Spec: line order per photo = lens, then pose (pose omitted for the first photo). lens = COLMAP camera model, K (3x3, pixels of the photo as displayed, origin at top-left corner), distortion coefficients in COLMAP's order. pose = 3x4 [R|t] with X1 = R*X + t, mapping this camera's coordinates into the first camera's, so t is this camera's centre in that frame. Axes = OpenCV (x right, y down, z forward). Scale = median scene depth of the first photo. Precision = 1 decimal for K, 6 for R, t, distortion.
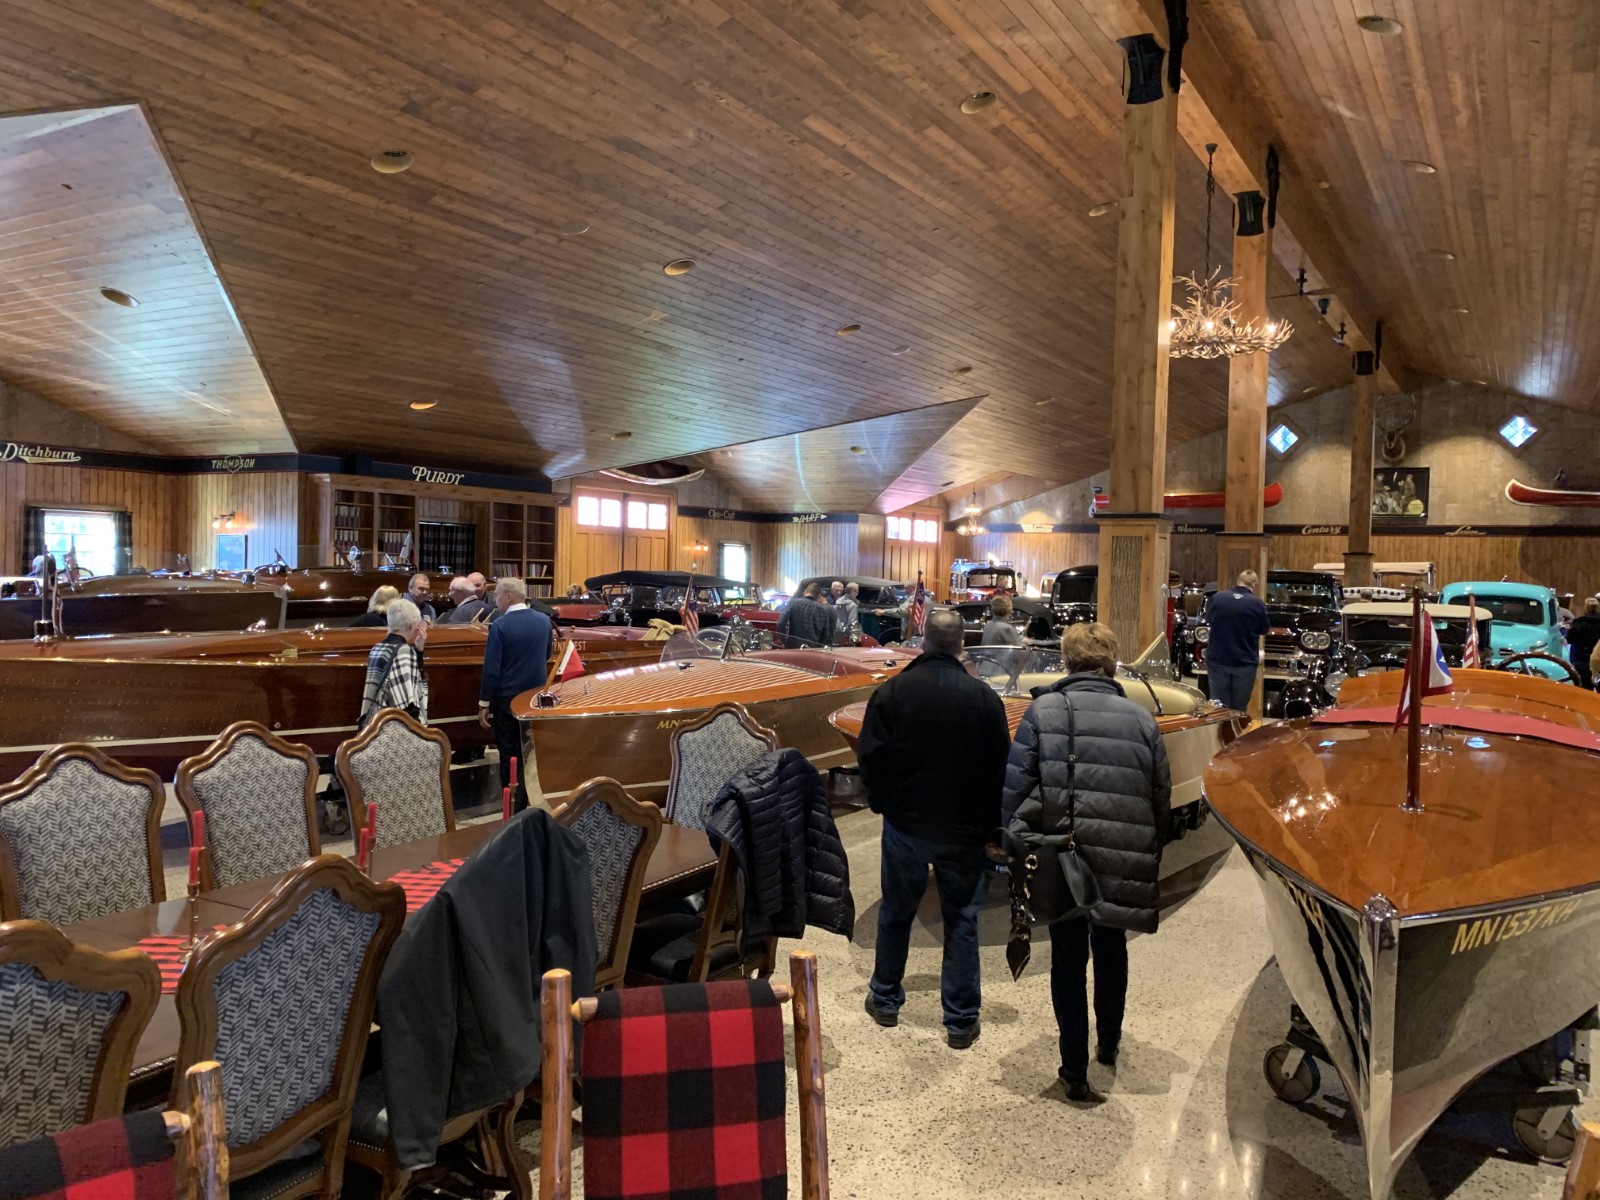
lens RADIAL K [[1193.1, 0, 809.6], [0, 1193.1, 596.2], [0, 0, 1]] dist [0.006304, 0.000963]
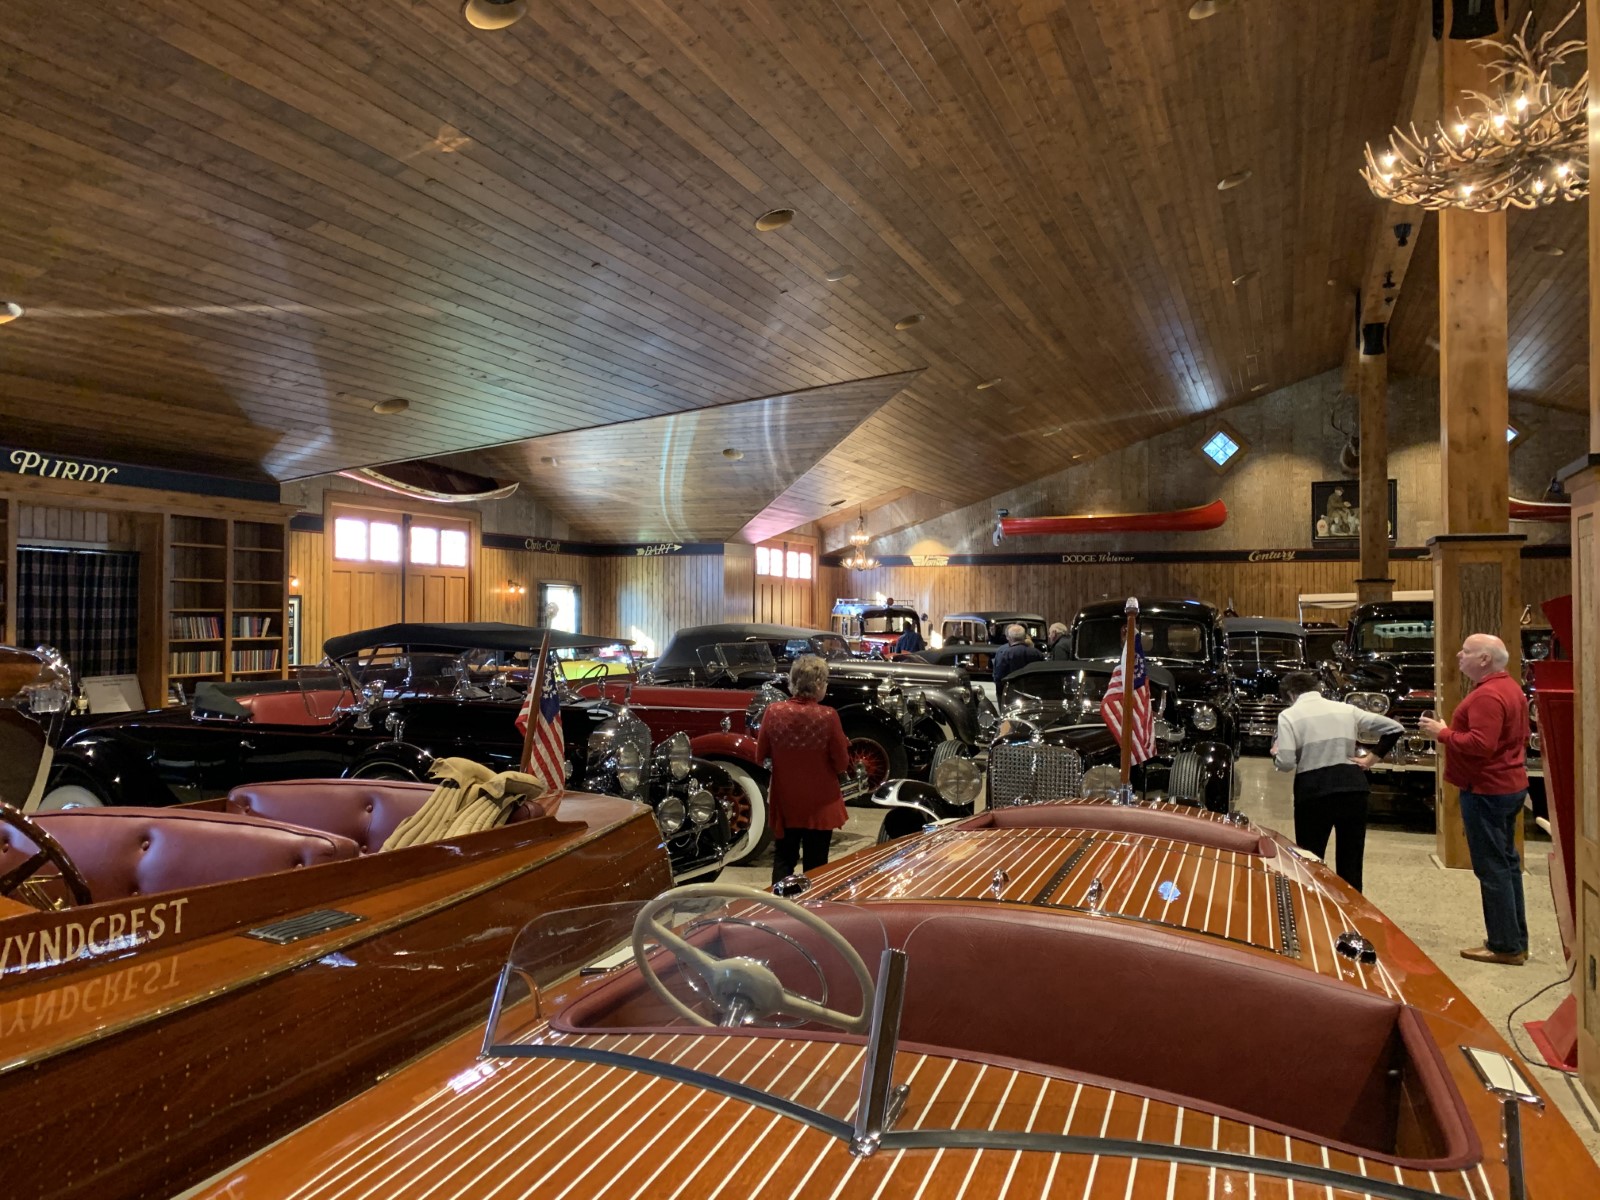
lens RADIAL K [[1219.0, 0, 807.3], [0, 1219.0, 583.8], [0, 0, 1]] dist [0.005507, -0.008772]
pose [[0.987647, -0.018446, 0.155604, -0.030785], [0.026008, 0.998570, -0.046704, -0.004834], [-0.154520, 0.050174, 0.986715, 0.235140]]
